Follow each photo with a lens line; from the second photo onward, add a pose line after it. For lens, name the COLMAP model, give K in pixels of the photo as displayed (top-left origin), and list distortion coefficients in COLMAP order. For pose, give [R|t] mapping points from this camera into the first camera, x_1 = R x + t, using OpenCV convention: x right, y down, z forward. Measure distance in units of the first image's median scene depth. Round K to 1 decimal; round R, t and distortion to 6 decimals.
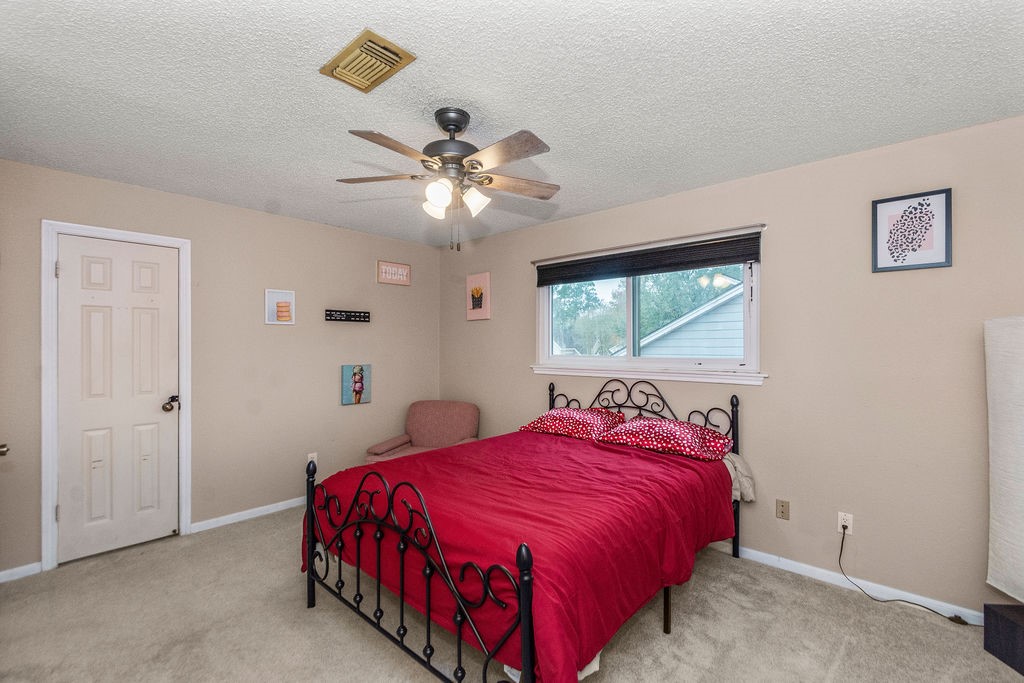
lens RADIAL K [[453.8, 0, 510.8], [0, 453.8, 349.8], [0, 0, 1]] dist [0.001051, 0.000173]
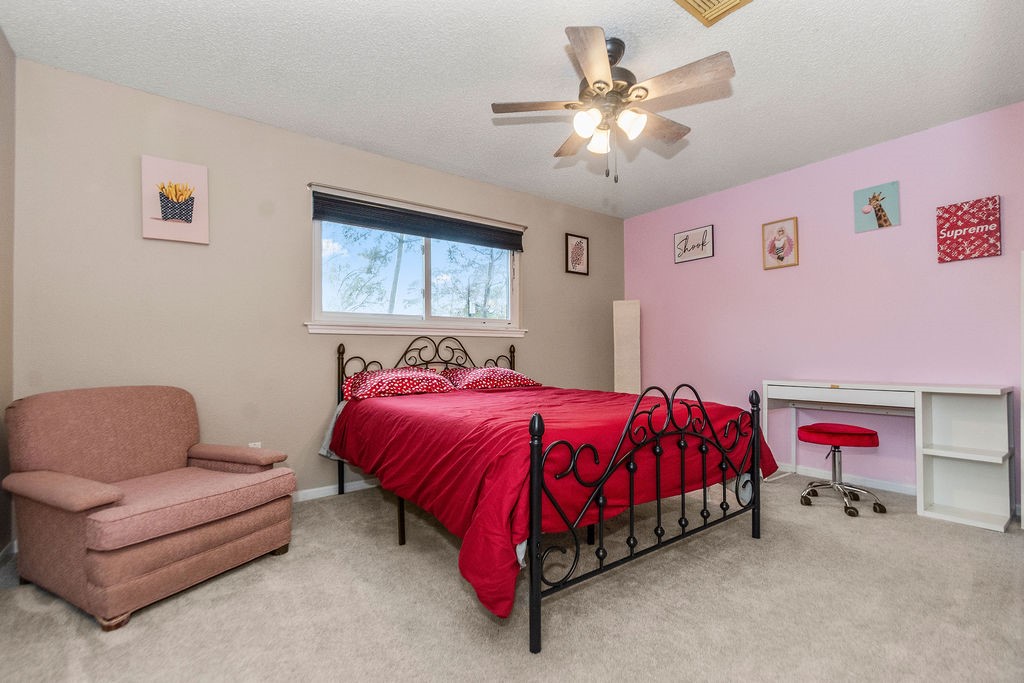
lens RADIAL K [[453.8, 0, 510.8], [0, 453.8, 349.8], [0, 0, 1]] dist [0.001051, 0.000173]
pose [[0.187043, 0.008329, 0.982316, -0.743946], [0.017812, 0.999771, -0.011868, 0.113874], [-0.982190, 0.019717, 0.186852, 0.648560]]
